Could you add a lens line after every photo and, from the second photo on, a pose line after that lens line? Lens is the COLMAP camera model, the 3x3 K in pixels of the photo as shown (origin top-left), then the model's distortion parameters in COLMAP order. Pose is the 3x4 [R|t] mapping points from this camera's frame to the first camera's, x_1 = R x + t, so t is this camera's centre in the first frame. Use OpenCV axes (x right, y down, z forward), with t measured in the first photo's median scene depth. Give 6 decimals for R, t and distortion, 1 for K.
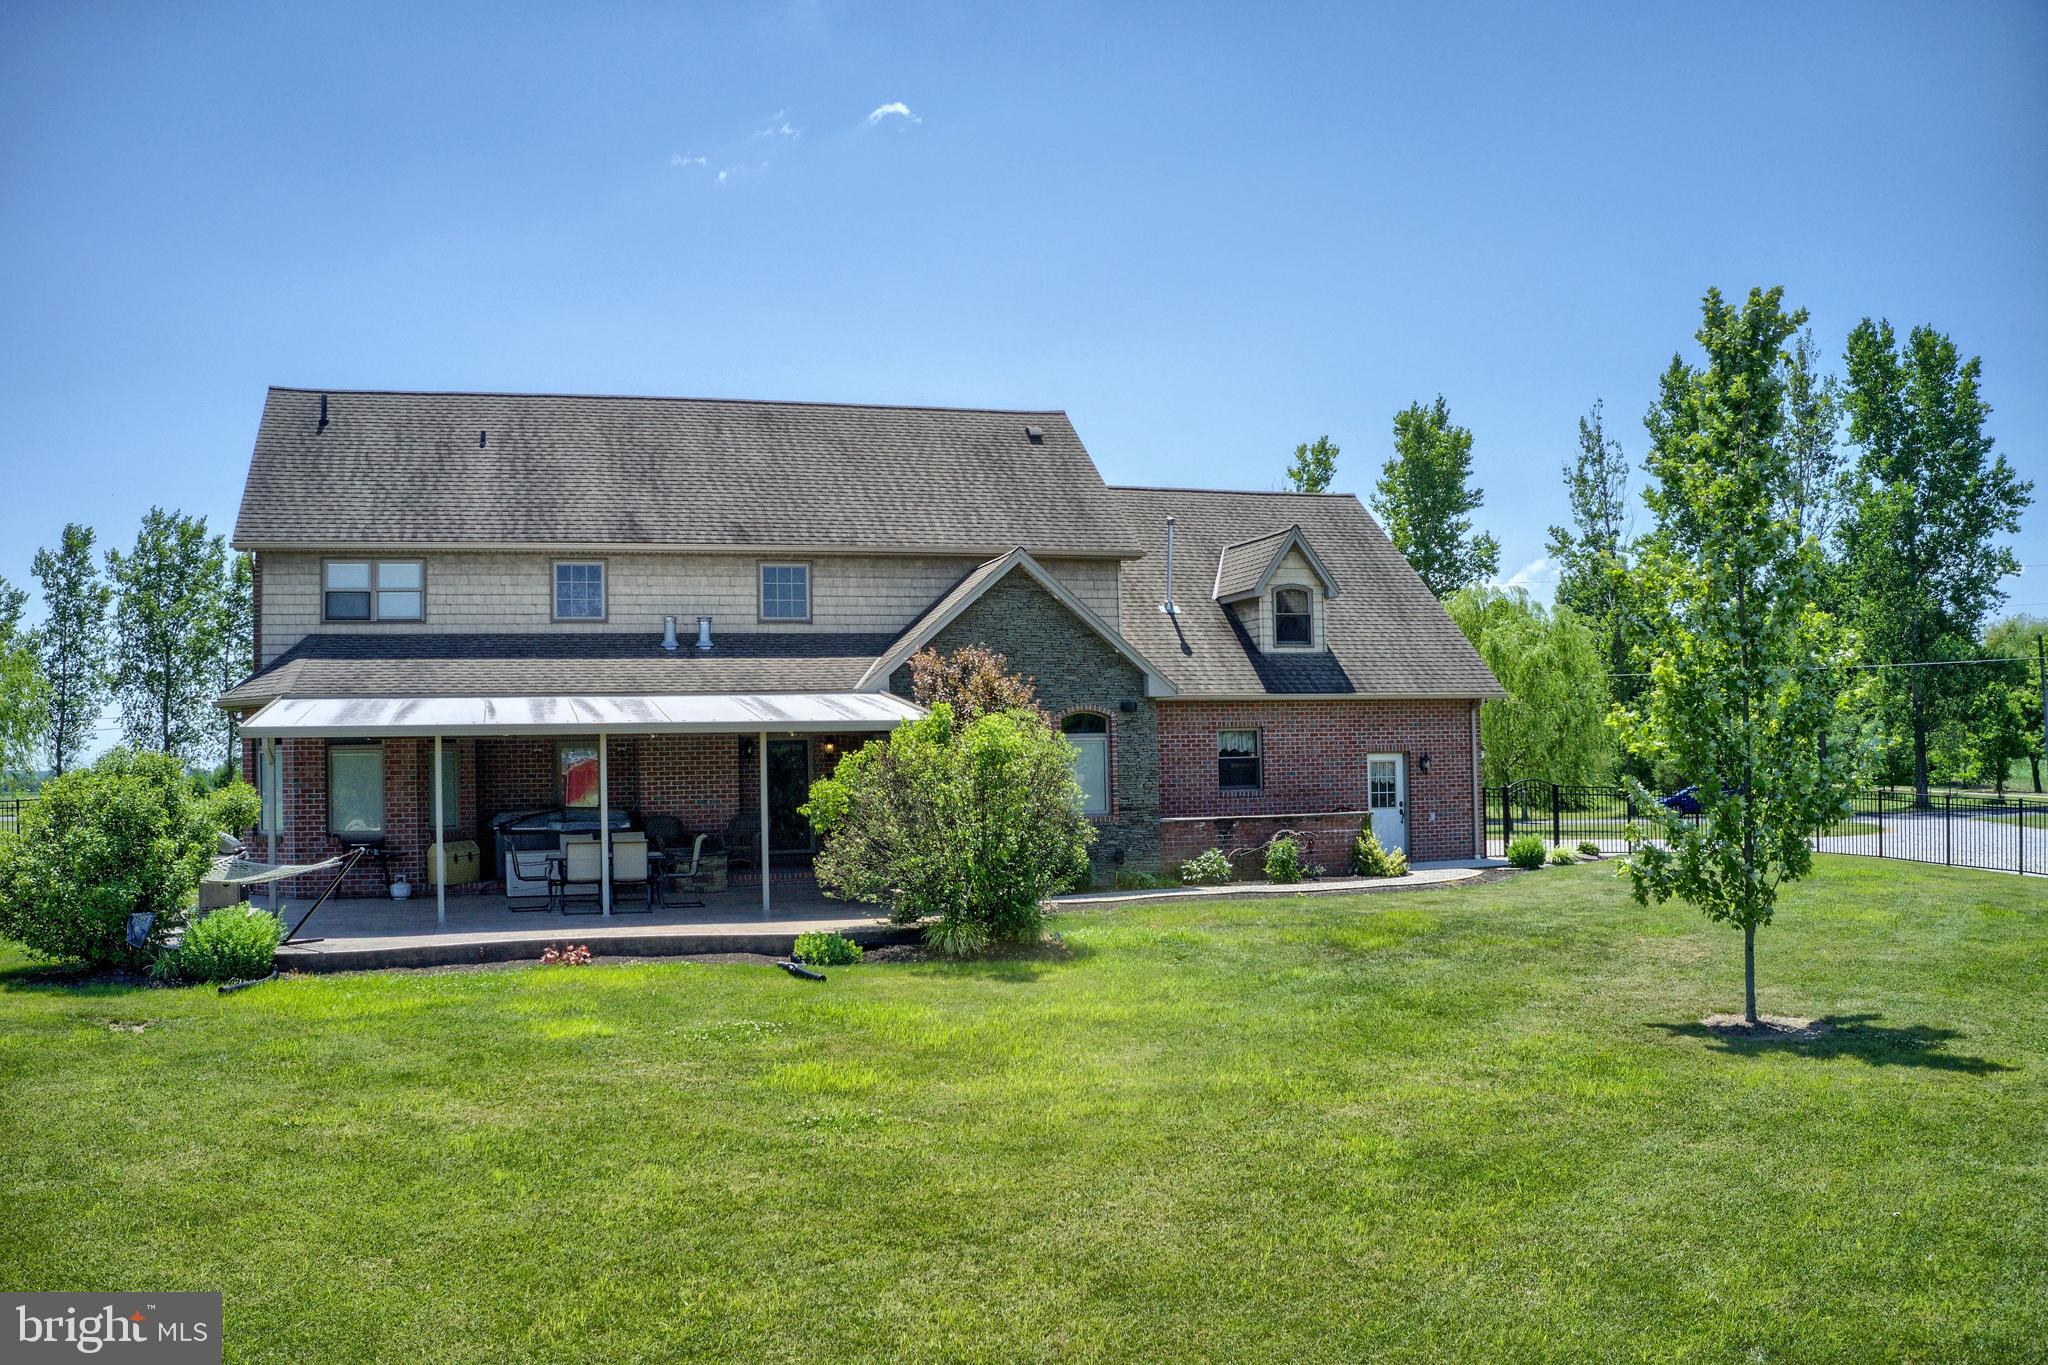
lens RADIAL K [[1669.0, 0, 1024.0], [0, 1669.0, 682.5], [0, 0, 1]] dist [-0.202462, 0.031897]
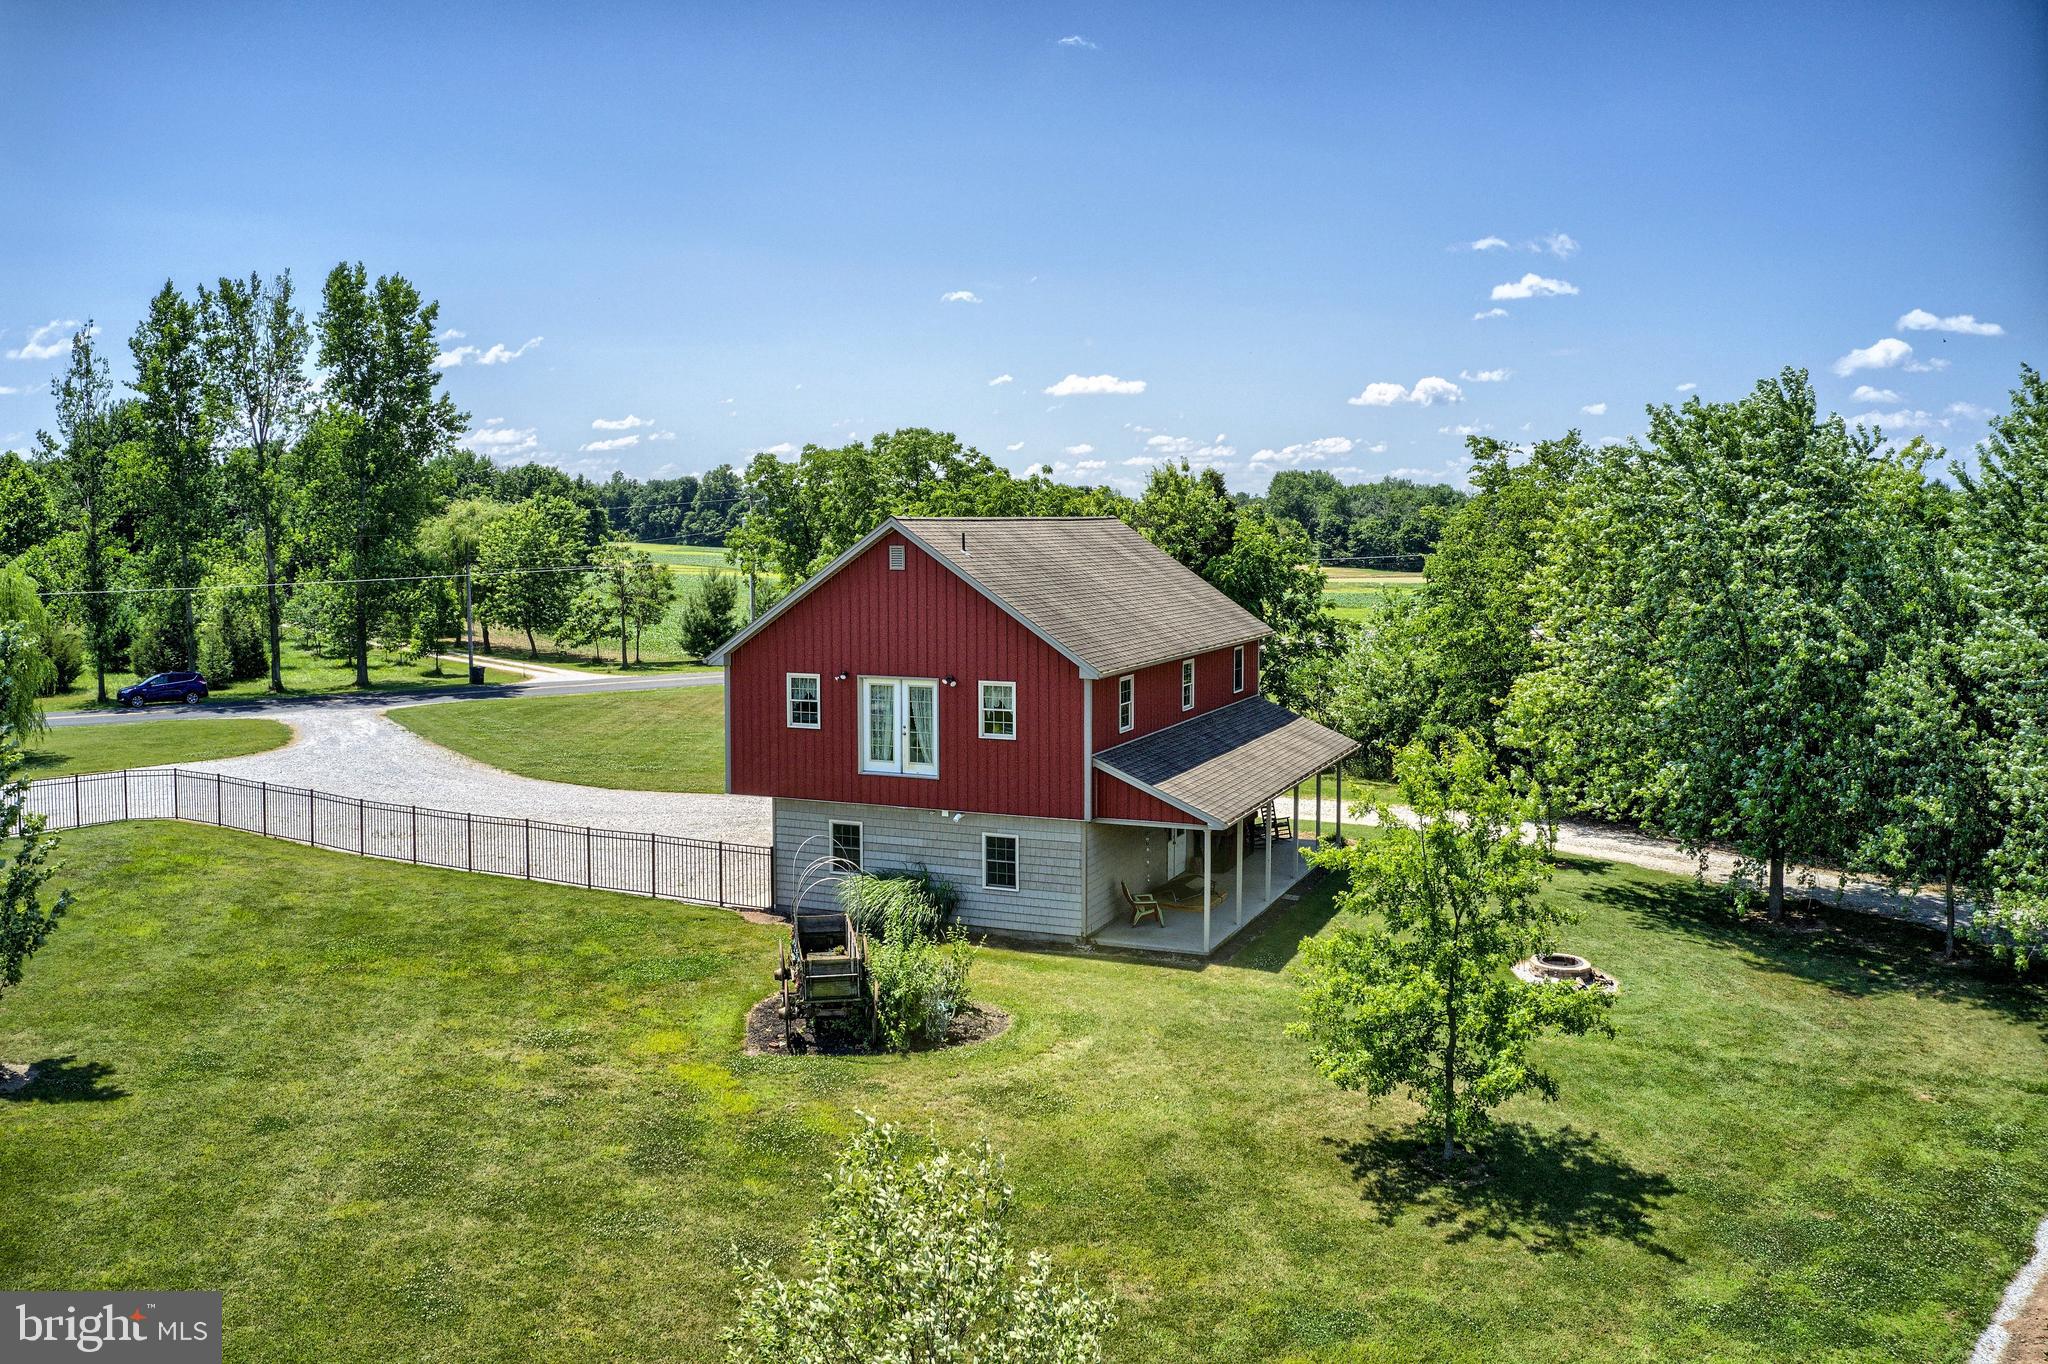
lens RADIAL K [[1620.1, 0, 1077.4], [0, 1620.1, 663.9], [0, 0, 1]] dist [-0.194095, 0.032841]
pose [[0.639720, -0.046848, 0.767179, 0.035438], [-0.051082, 0.993343, 0.103253, -0.219589], [-0.766909, -0.105242, 0.633068, -0.399915]]
